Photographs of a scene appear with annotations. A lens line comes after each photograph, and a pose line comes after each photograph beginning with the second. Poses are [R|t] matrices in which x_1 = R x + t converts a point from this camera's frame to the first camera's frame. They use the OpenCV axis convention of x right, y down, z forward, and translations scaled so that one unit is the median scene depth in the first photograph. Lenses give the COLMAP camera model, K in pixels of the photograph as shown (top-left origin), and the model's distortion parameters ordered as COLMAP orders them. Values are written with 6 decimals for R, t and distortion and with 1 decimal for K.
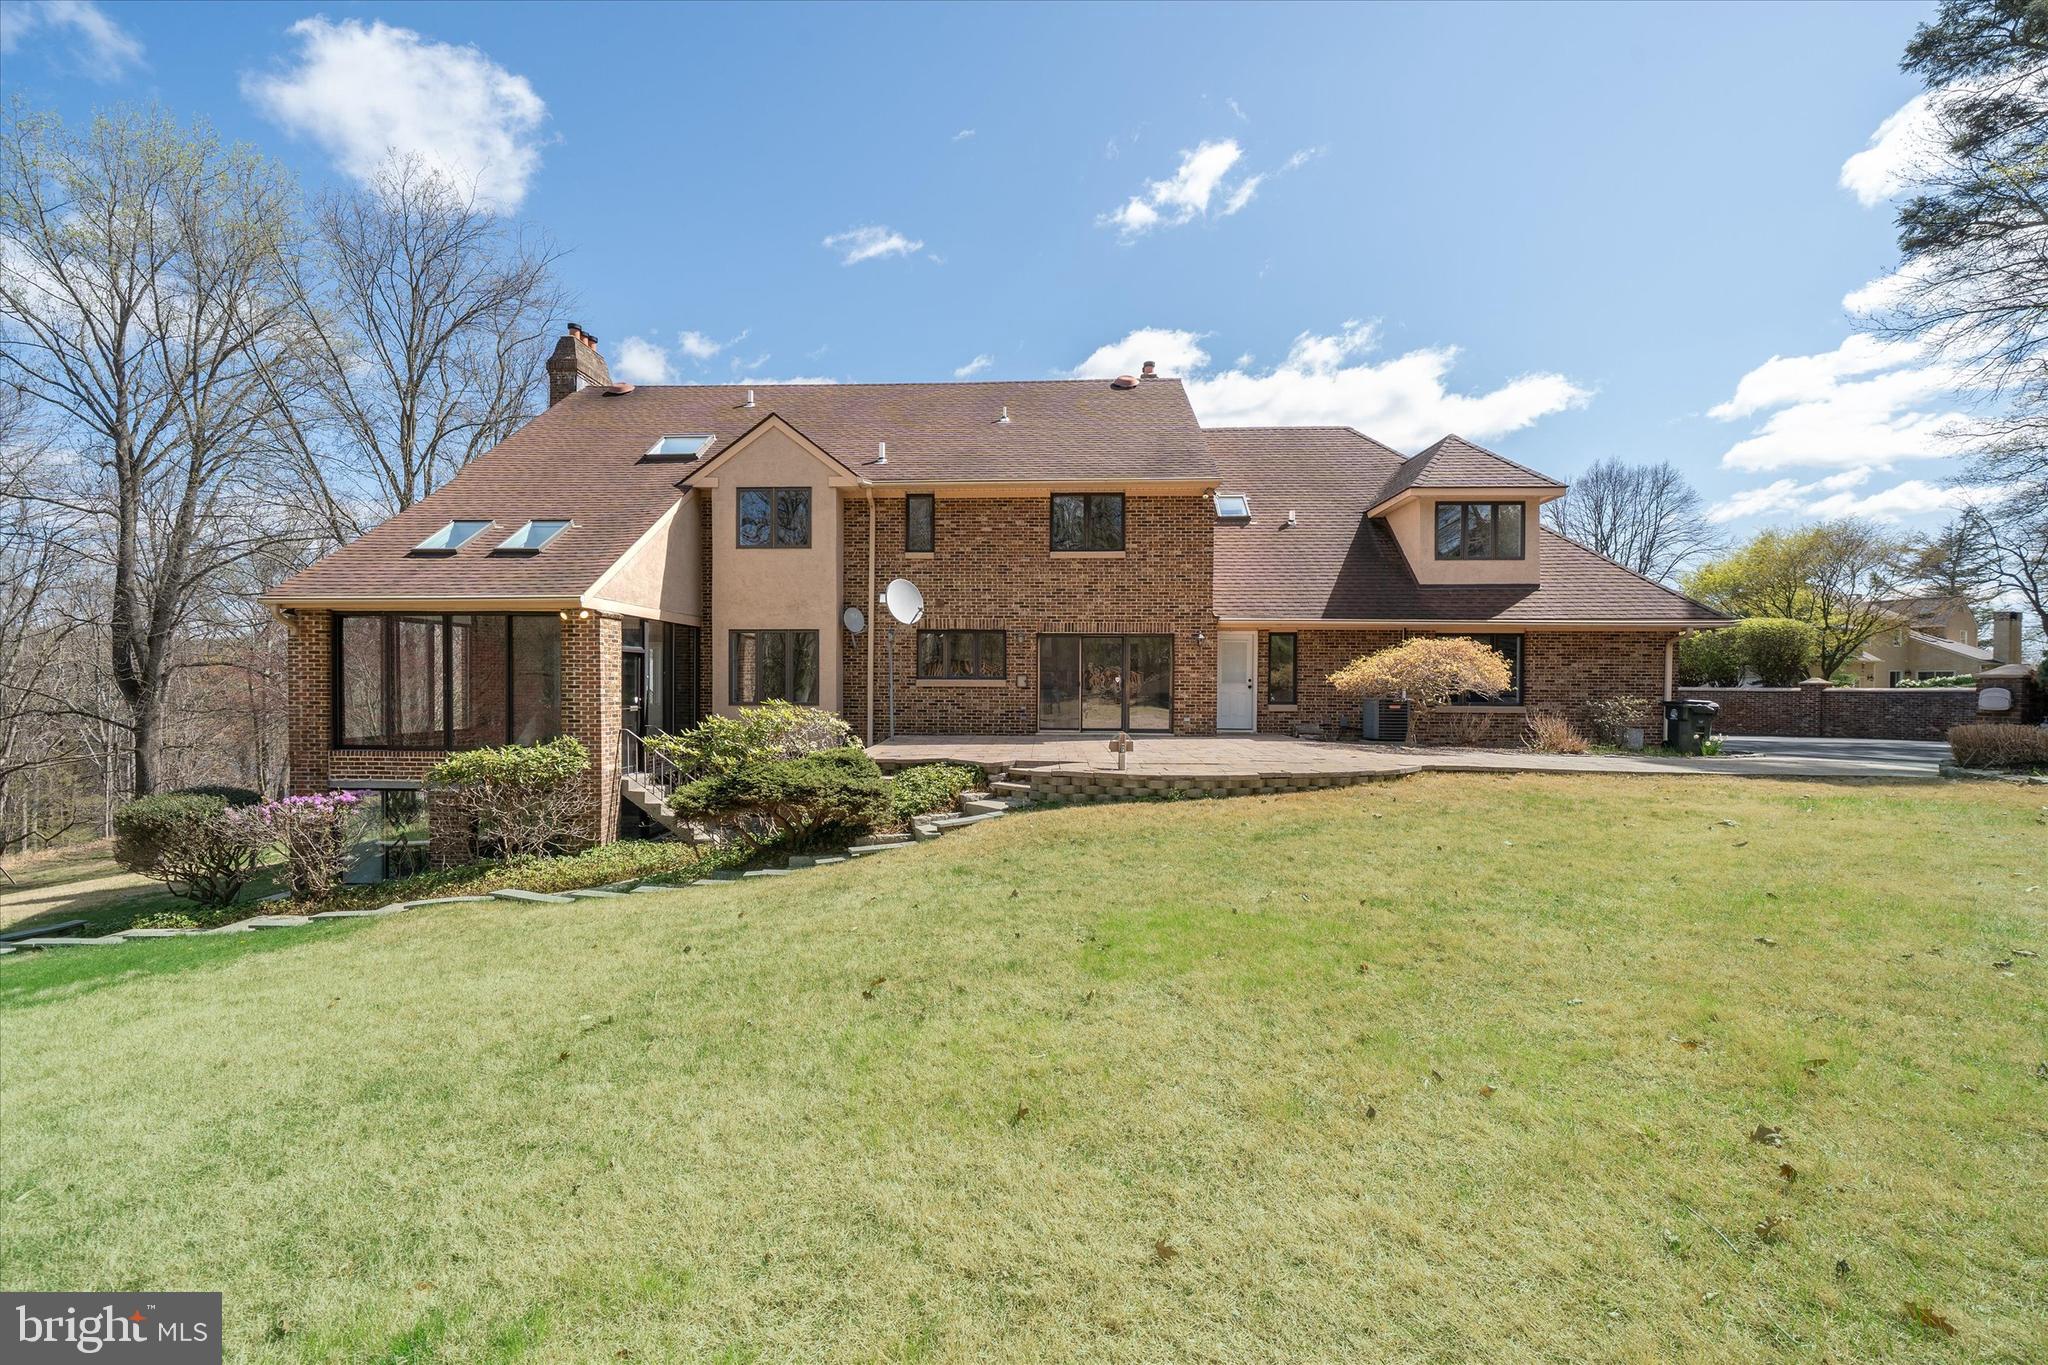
lens RADIAL K [[781.4, 0, 1036.0], [0, 781.4, 683.8], [0, 0, 1]] dist [-0.000184, -0.000264]
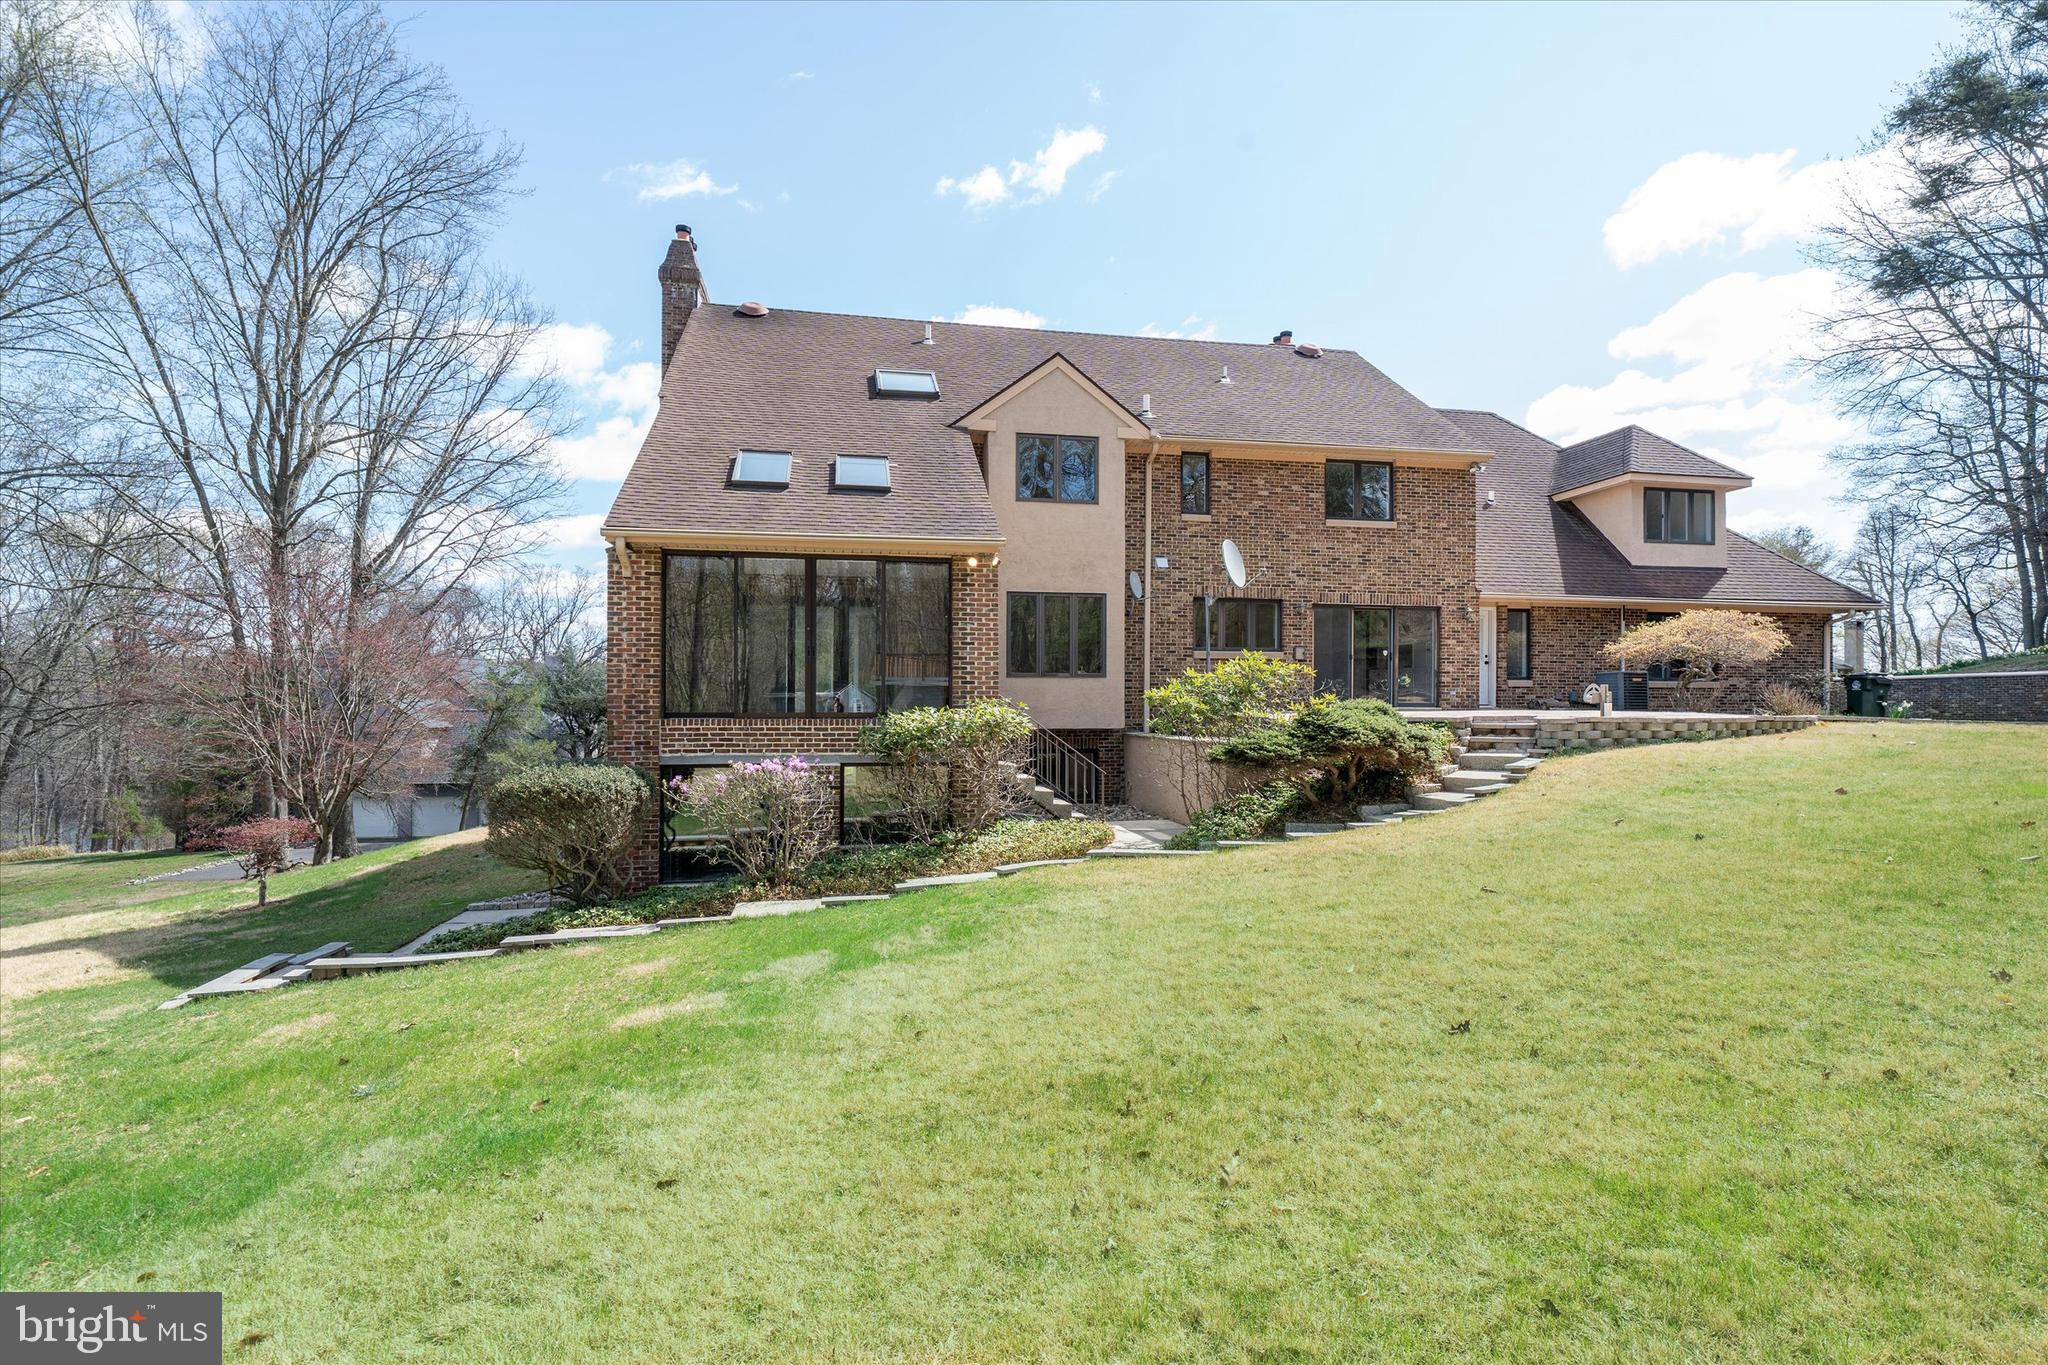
lens RADIAL K [[907.9, 0, 1024.8], [0, 907.9, 692.6], [0, 0, 1]] dist [0.000734, 0.000547]
pose [[0.976268, -0.001075, 0.216565, -0.586536], [0.003234, 0.999949, -0.009613, 0.054190], [-0.216543, 0.010086, 0.976221, -0.010188]]
